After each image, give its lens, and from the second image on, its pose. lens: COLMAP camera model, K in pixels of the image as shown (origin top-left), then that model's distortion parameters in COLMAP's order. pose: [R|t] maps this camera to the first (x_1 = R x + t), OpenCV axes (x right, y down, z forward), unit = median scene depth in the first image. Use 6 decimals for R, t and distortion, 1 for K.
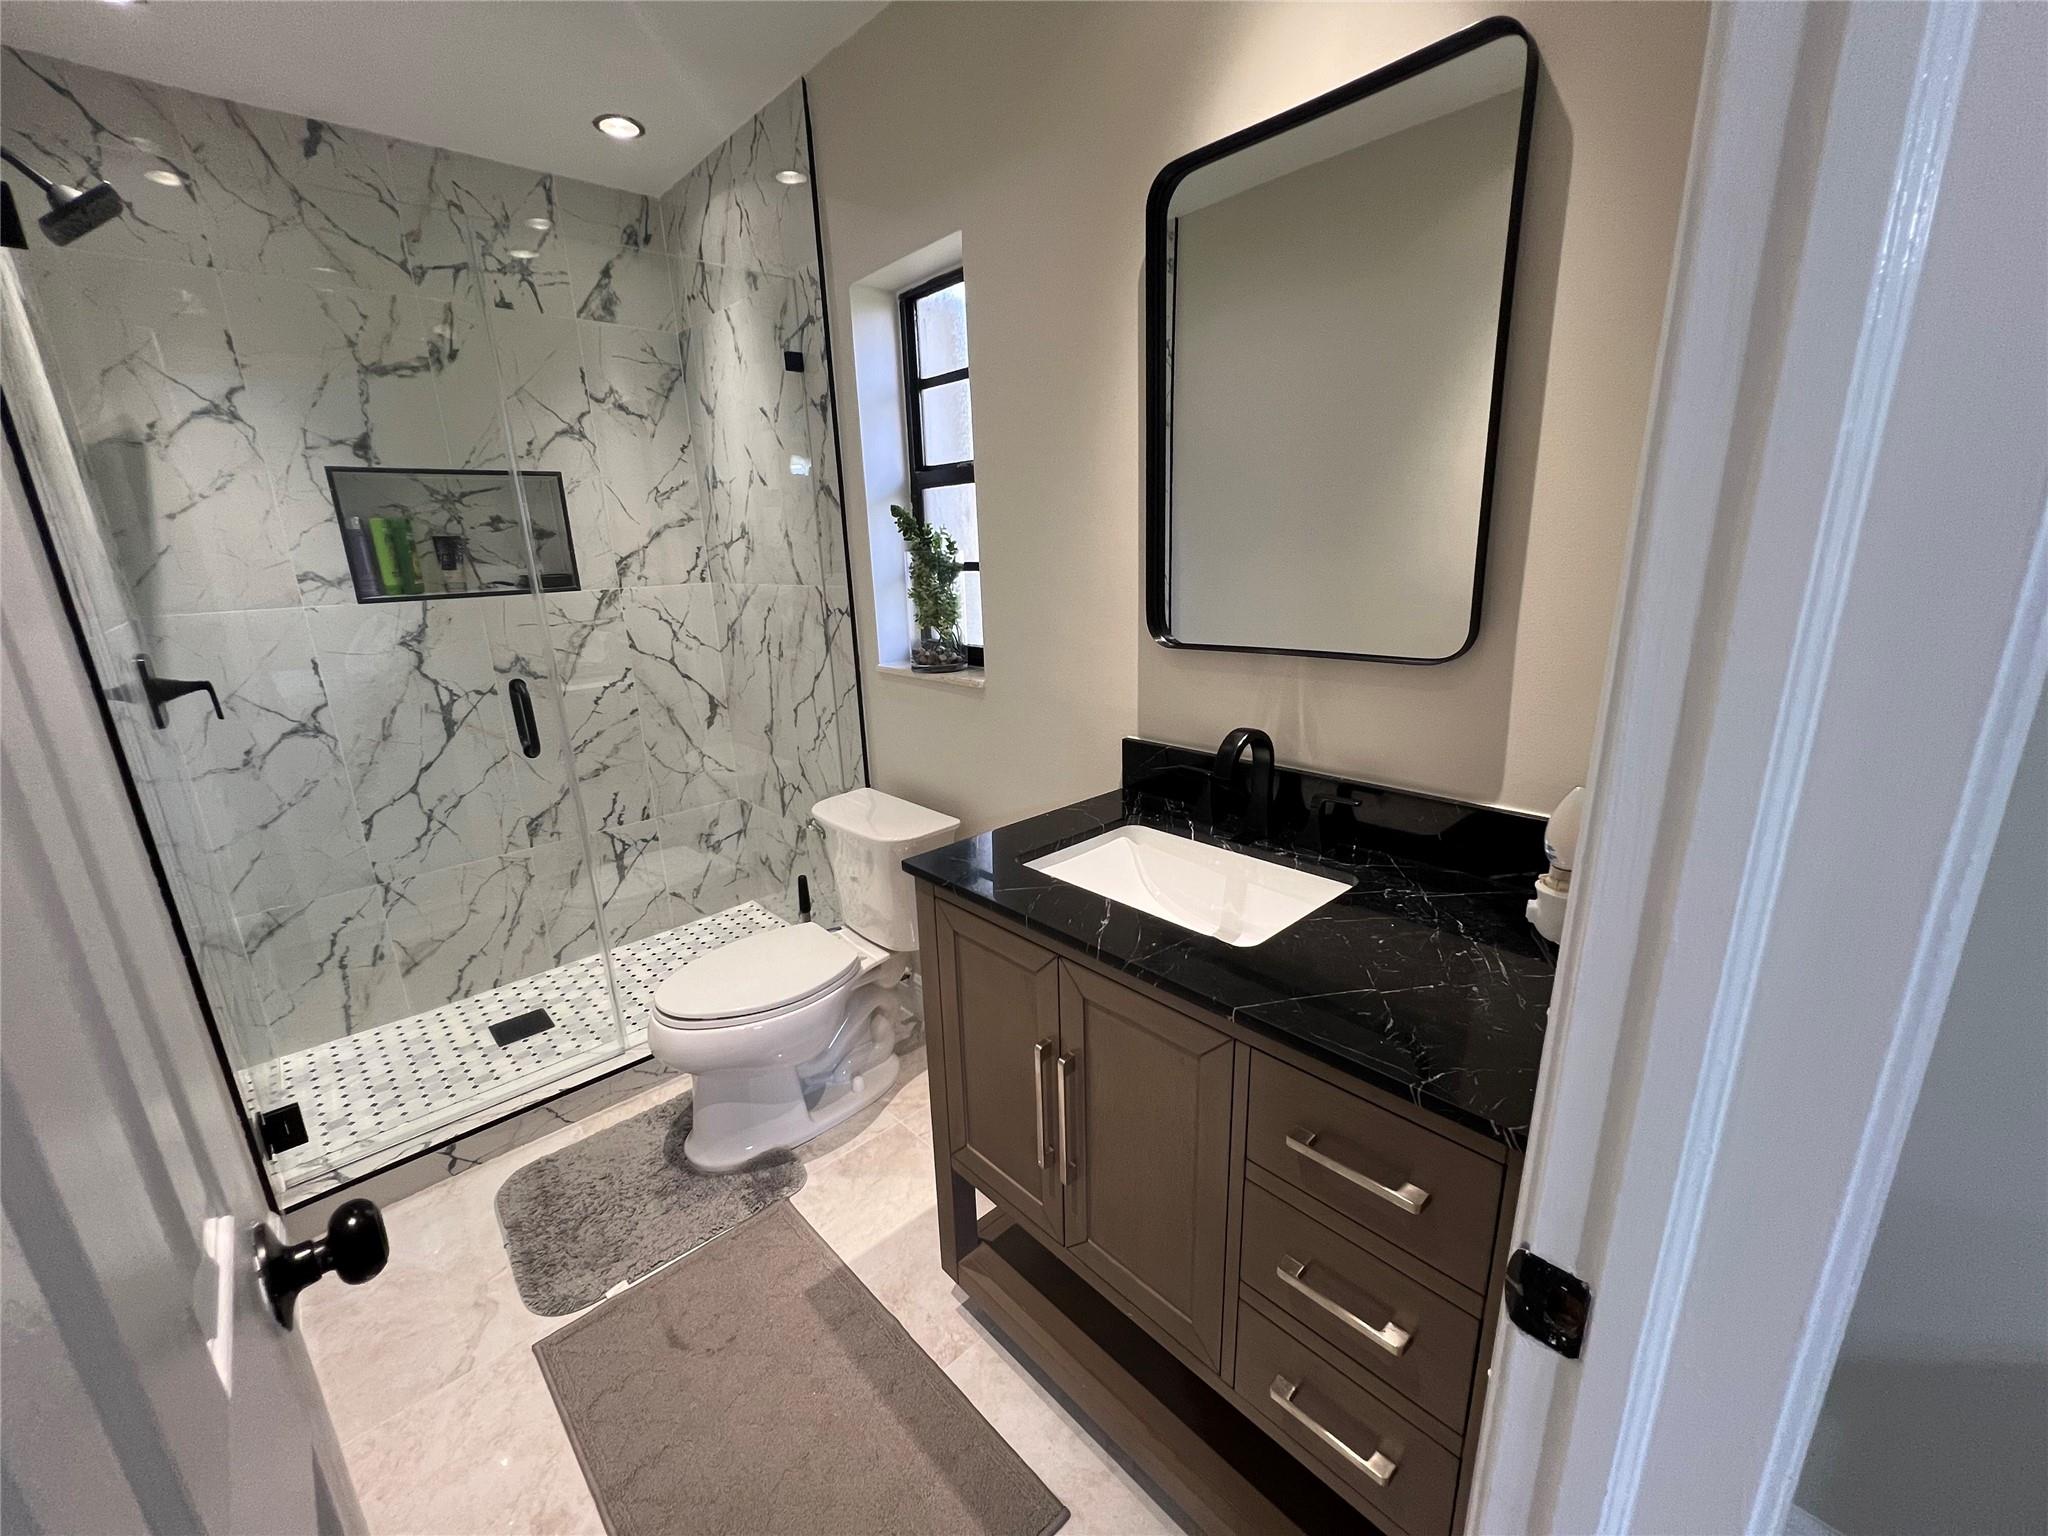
lens RADIAL K [[817.3, 0, 1027.3], [0, 817.3, 769.7], [0, 0, 1]] dist [-0.000230, -0.000265]
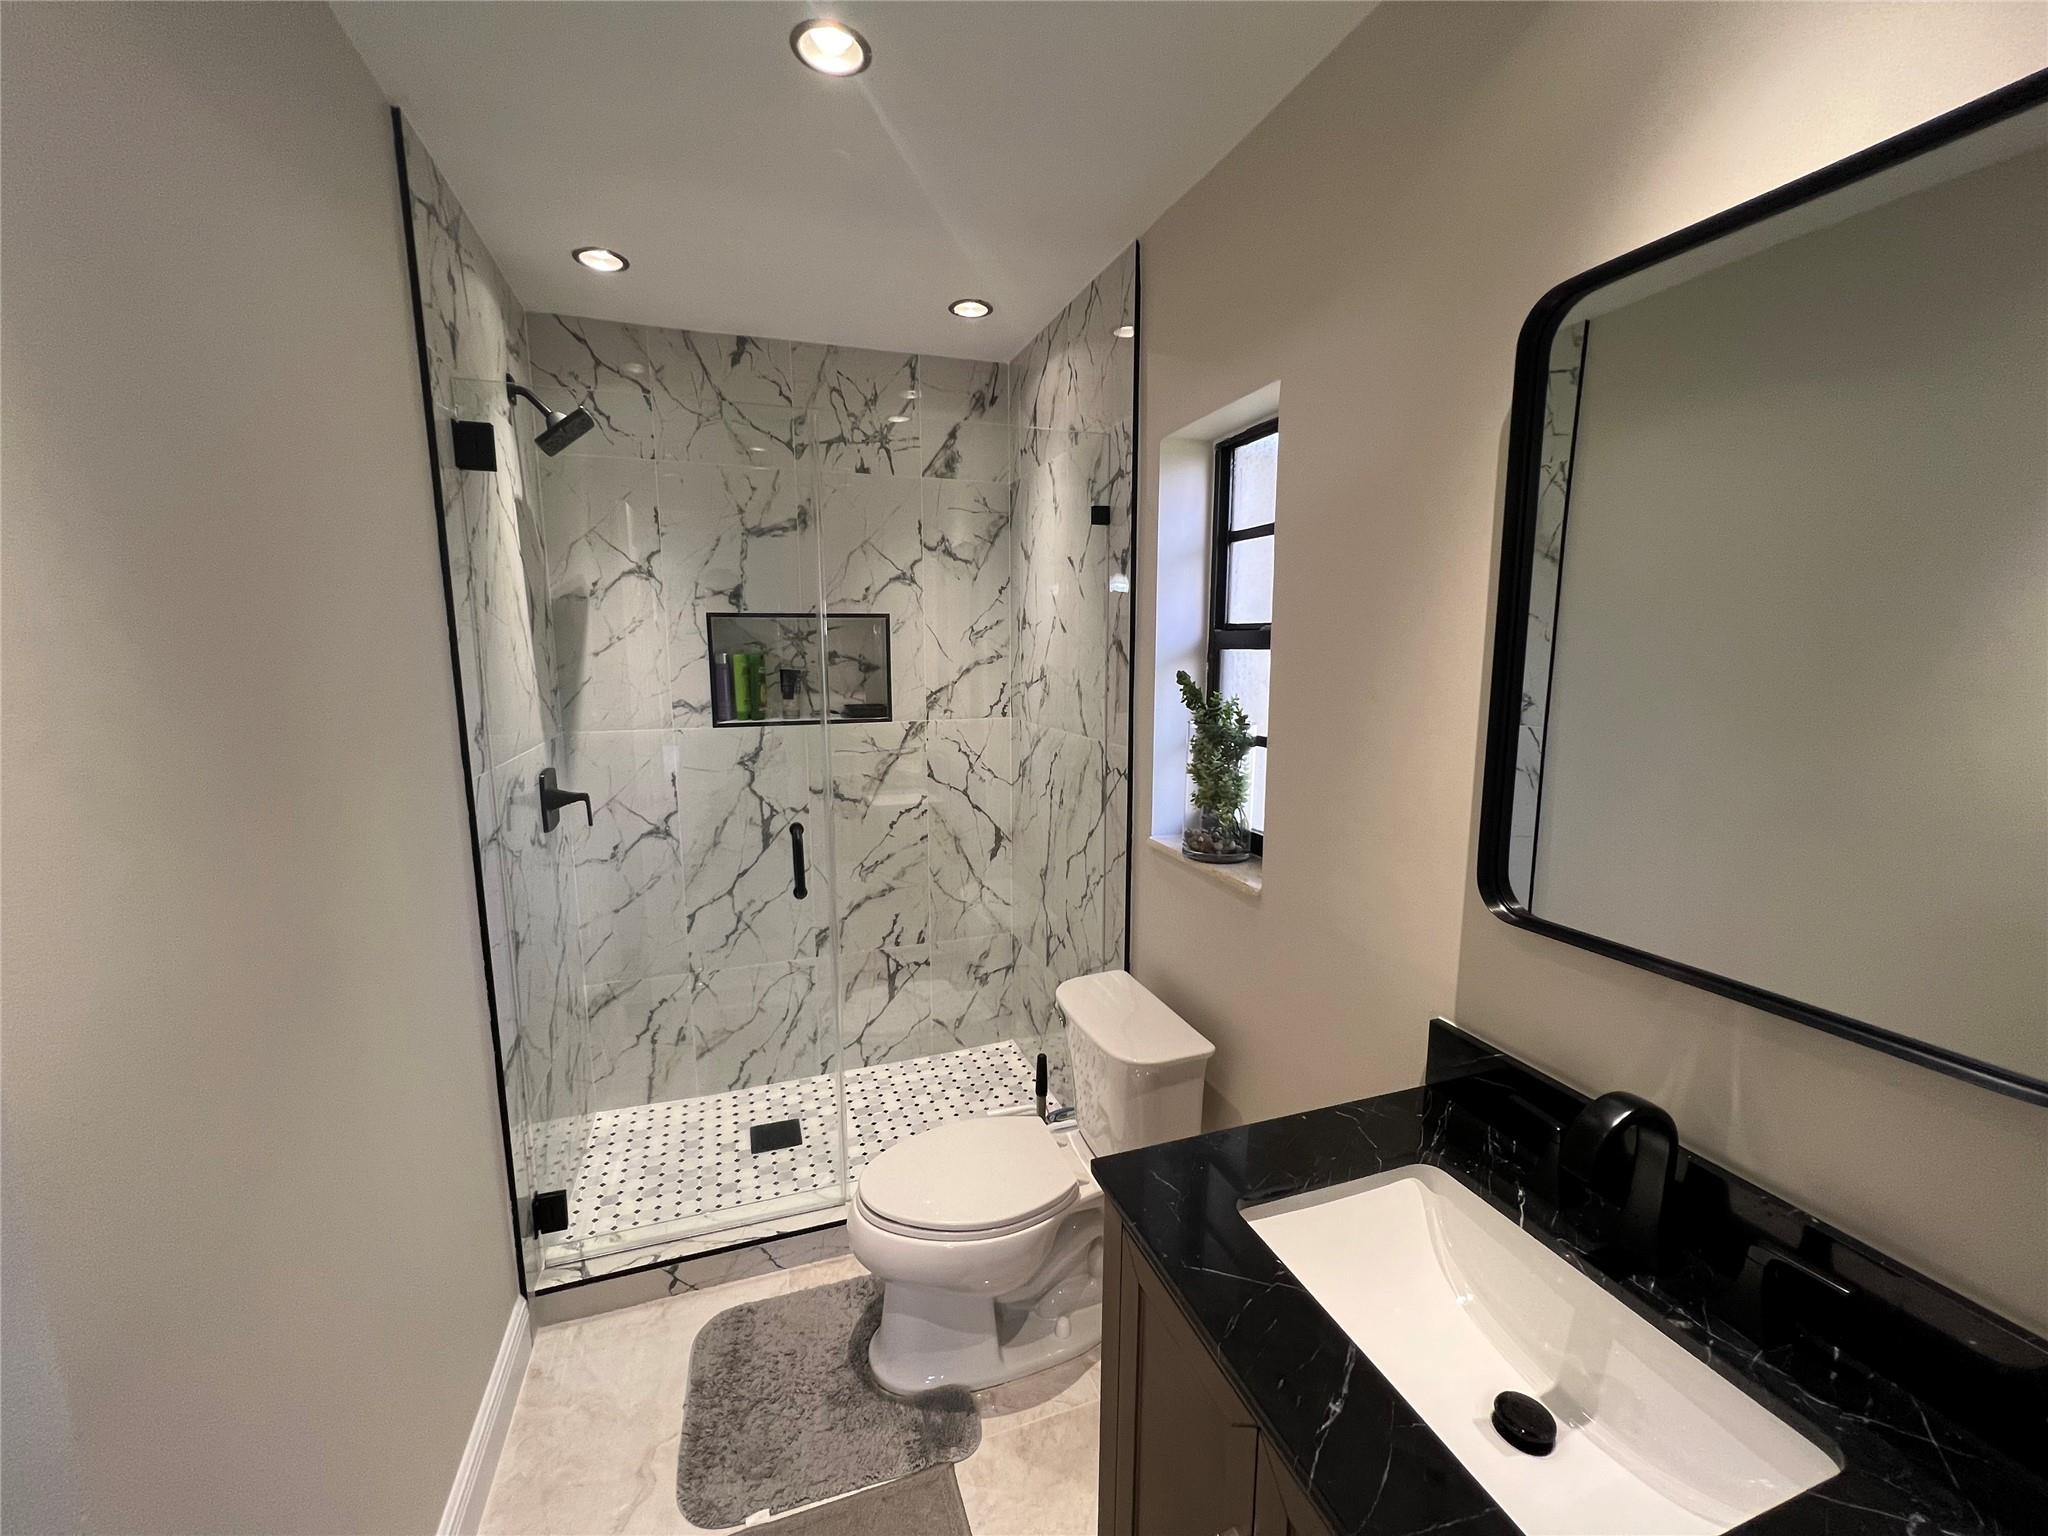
lens RADIAL K [[817.3, 0, 1032.5], [0, 817.3, 764.2], [0, 0, 1]] dist [-0.000230, -0.000265]
pose [[0.916600, 0.093015, -0.388835, 0.042685], [-0.136105, 0.987065, -0.084721, -0.123782], [0.375925, 0.130578, 0.917404, 0.133187]]
